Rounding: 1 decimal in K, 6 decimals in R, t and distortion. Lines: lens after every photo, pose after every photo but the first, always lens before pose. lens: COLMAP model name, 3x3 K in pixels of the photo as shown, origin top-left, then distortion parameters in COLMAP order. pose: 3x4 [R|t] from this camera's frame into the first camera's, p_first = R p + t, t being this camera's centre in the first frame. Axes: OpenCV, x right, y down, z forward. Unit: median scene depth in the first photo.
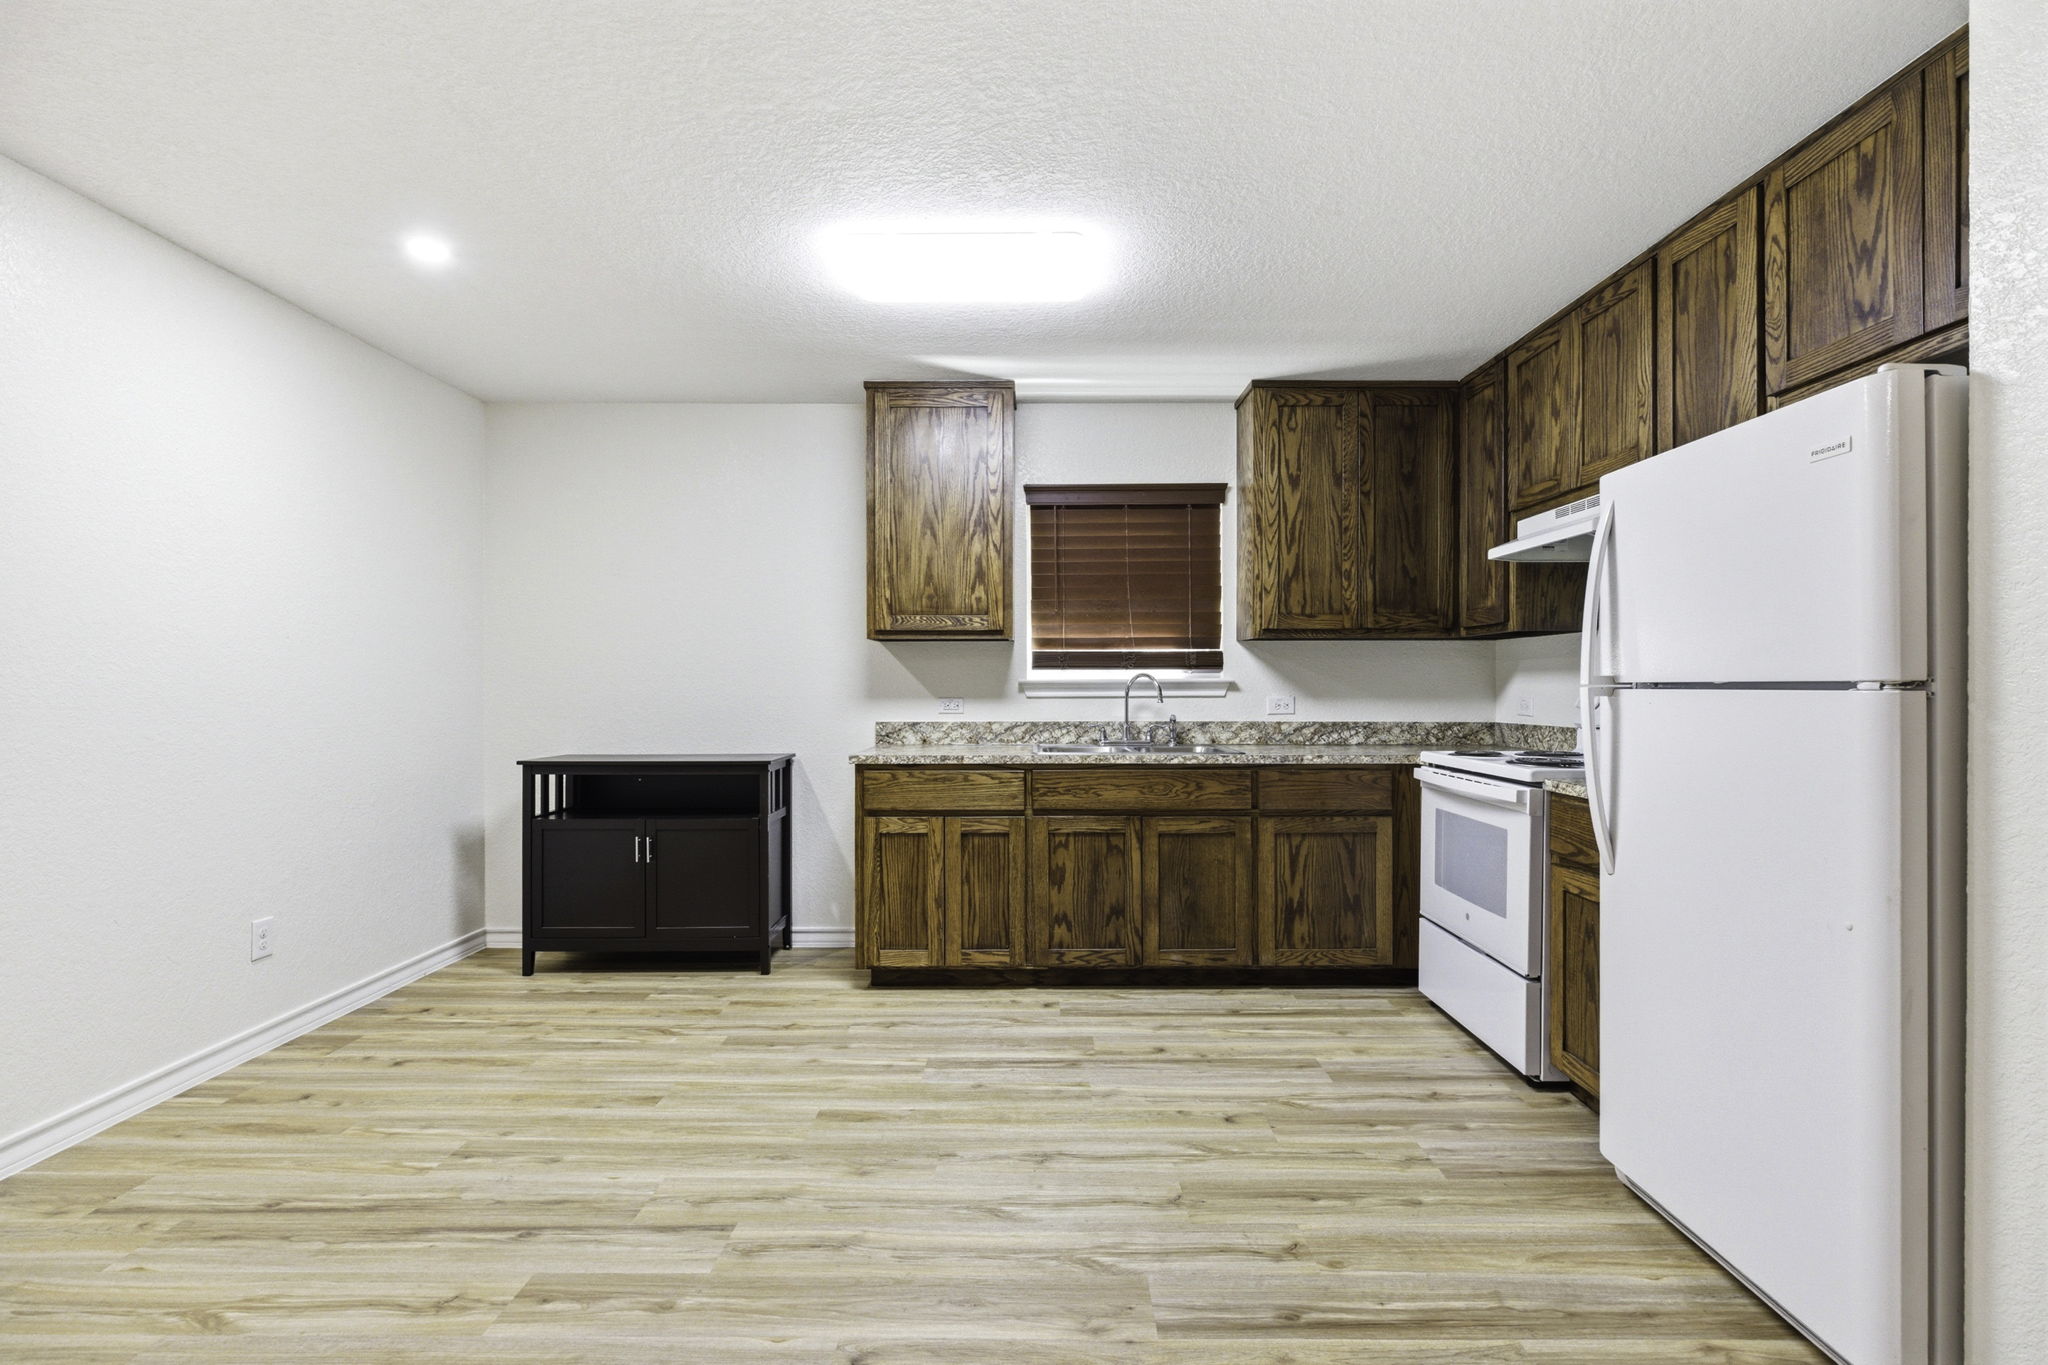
lens RADIAL K [[911.6, 0, 1031.7], [0, 911.6, 681.0], [0, 0, 1]] dist [-0.003218, -0.000474]
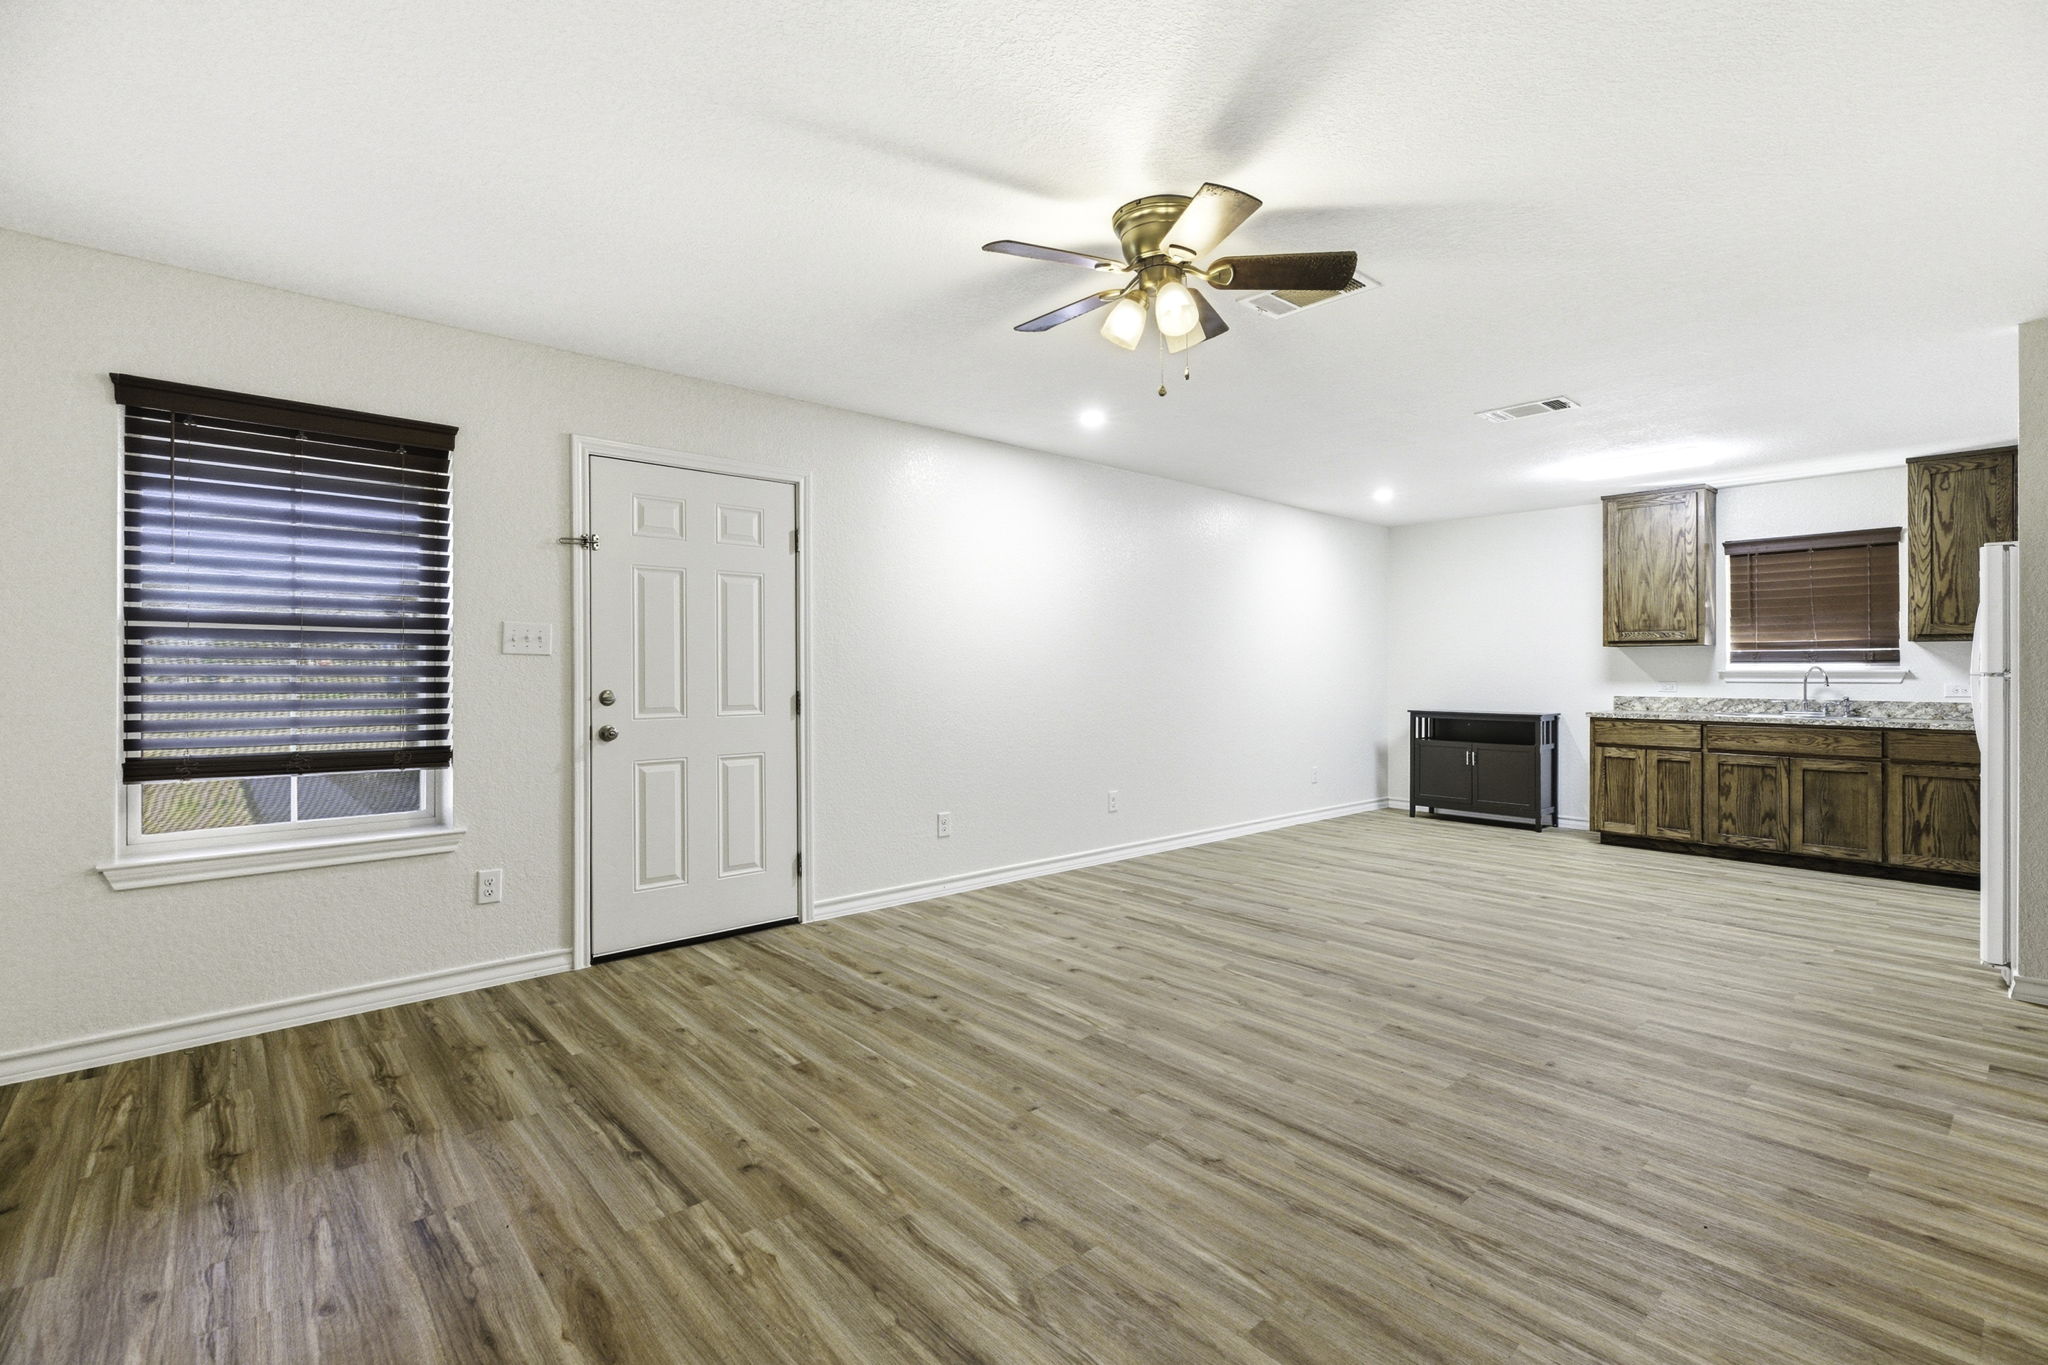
lens RADIAL K [[929.1, 0, 1054.6], [0, 929.1, 669.1], [0, 0, 1]] dist [-0.002380, -0.000986]
pose [[0.681329, 0.001215, -0.731977, 0.428912], [-0.001828, 0.999998, -0.000041, -0.001736], [0.731975, 0.001366, 0.681330, -1.025231]]
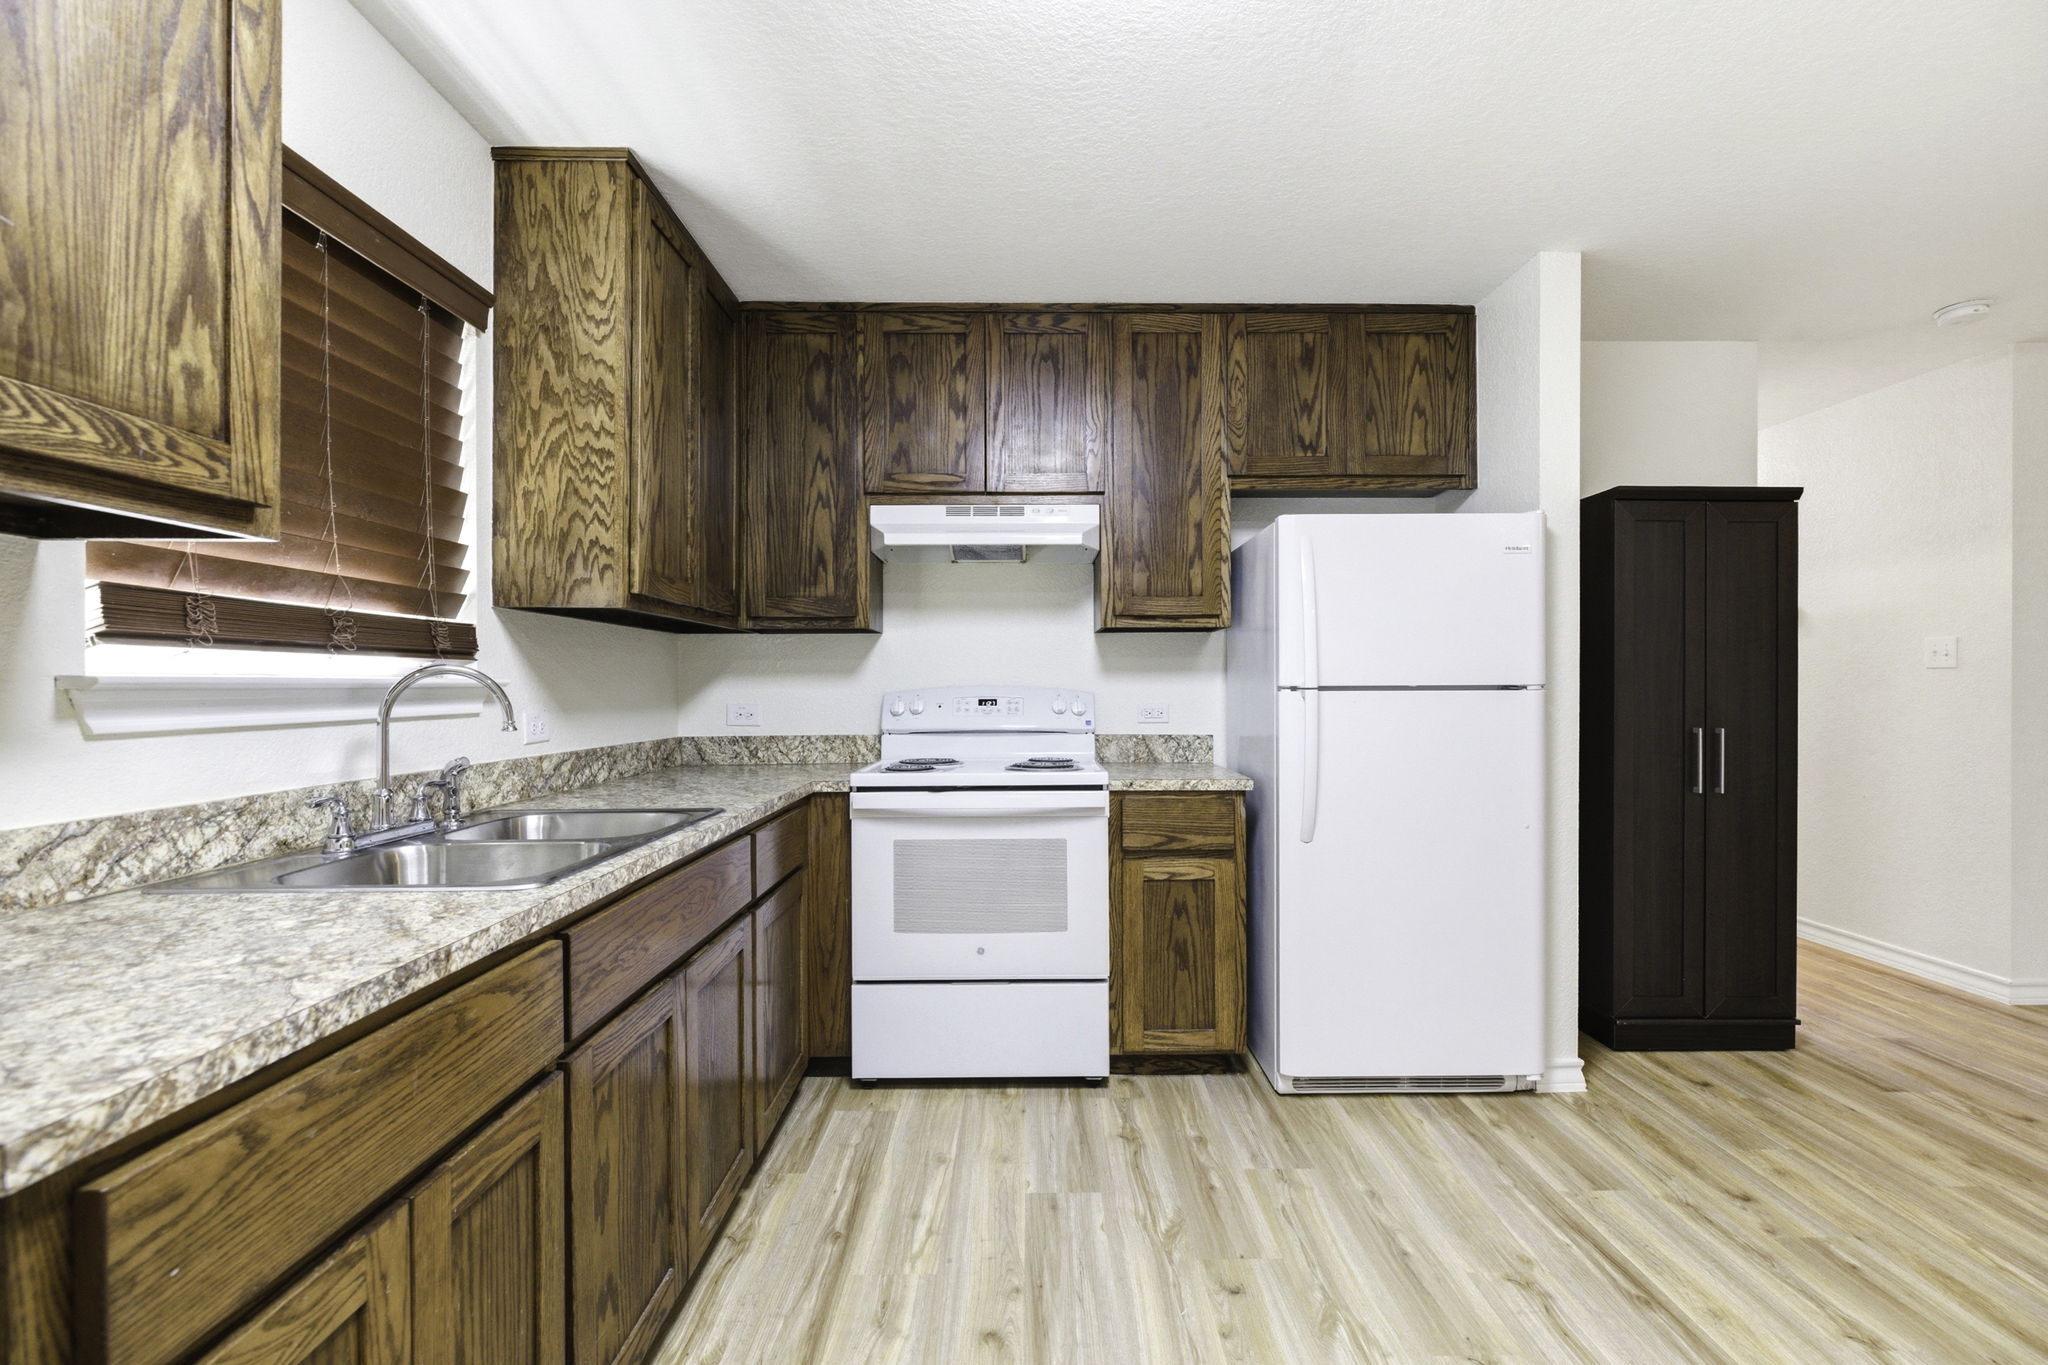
lens RADIAL K [[927.7, 0, 1045.1], [0, 927.7, 689.9], [0, 0, 1]] dist [-0.001959, -0.000188]
pose [[-0.013433, -0.003368, 0.999904, -0.363226], [-0.000663, 0.999994, 0.003360, 0.001904], [-0.999910, -0.000618, -0.013435, 0.818626]]
